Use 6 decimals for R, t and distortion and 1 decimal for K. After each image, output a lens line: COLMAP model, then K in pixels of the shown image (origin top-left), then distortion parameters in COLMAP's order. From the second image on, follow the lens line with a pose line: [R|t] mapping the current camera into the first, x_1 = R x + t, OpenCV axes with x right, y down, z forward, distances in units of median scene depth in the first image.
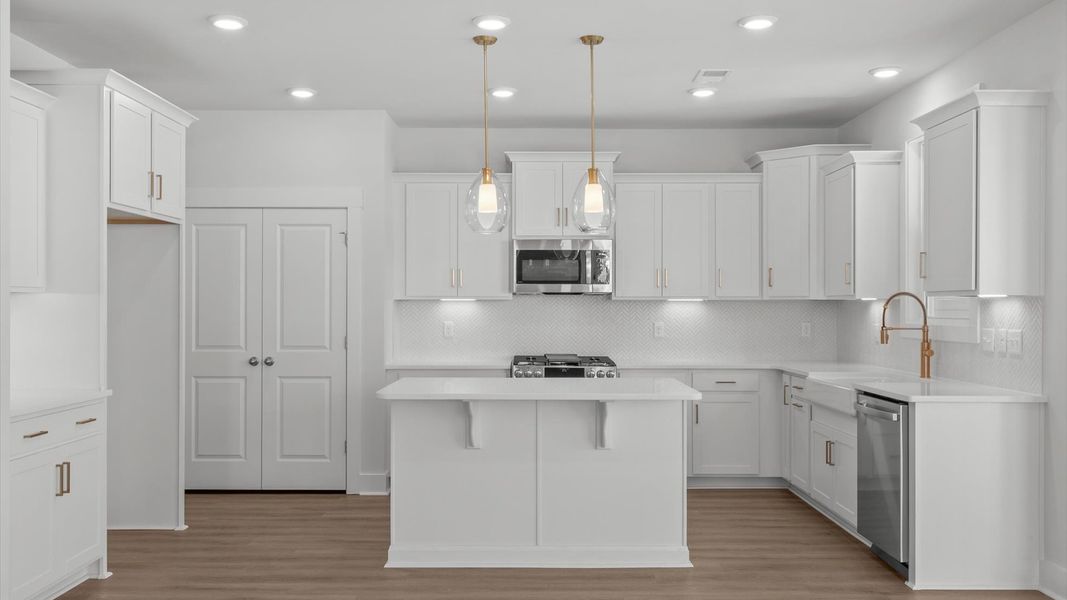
lens RADIAL K [[913.2, 0, 533.5], [0, 913.2, 300.0], [0, 0, 1]] dist [-0.010692, -0.009091]
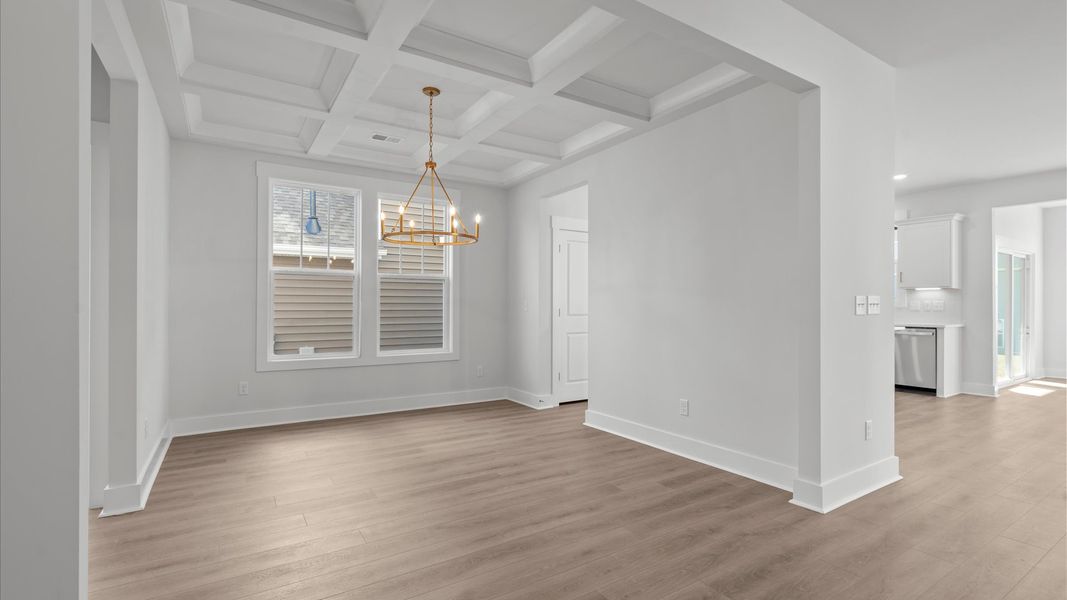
lens RADIAL K [[480.7, 0, 531.3], [0, 480.7, 302.7], [0, 0, 1]] dist [-0.004840, -0.000550]
pose [[0.847848, -0.001945, 0.530237, -1.268709], [-0.003485, 0.999951, 0.009241, 0.027455], [-0.530229, -0.009683, 0.847799, 0.425497]]
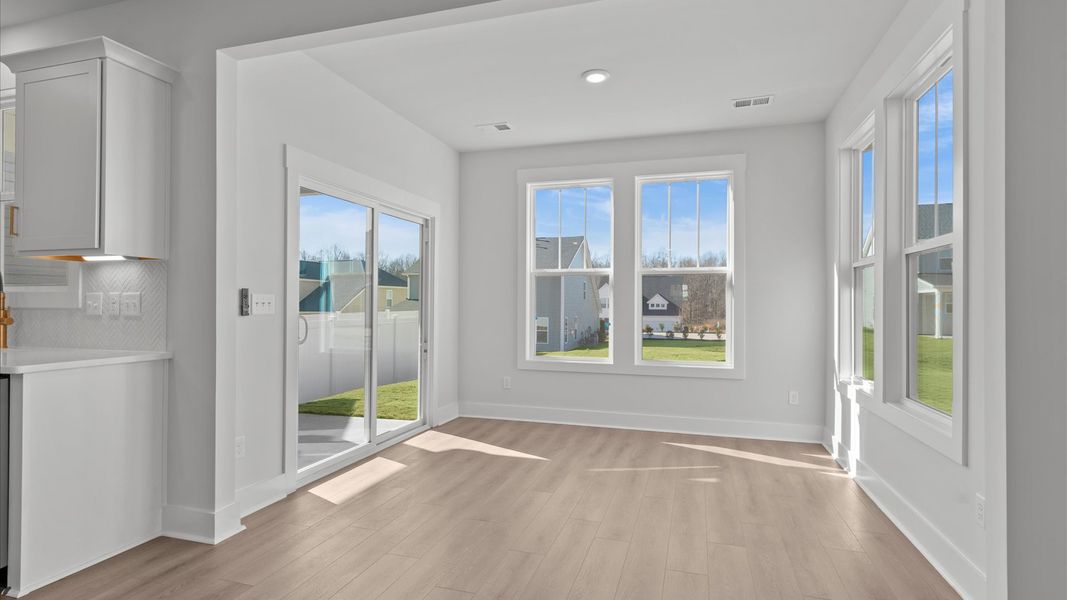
lens RADIAL K [[538.4, 0, 533.5], [0, 538.4, 300.0], [0, 0, 1]] dist [0.003675, 0.001025]
pose [[0.298201, 0.003839, 0.954495, 0.076079], [-0.008745, 0.999961, -0.001290, 0.037945], [-0.954463, -0.007963, 0.298223, 0.373941]]
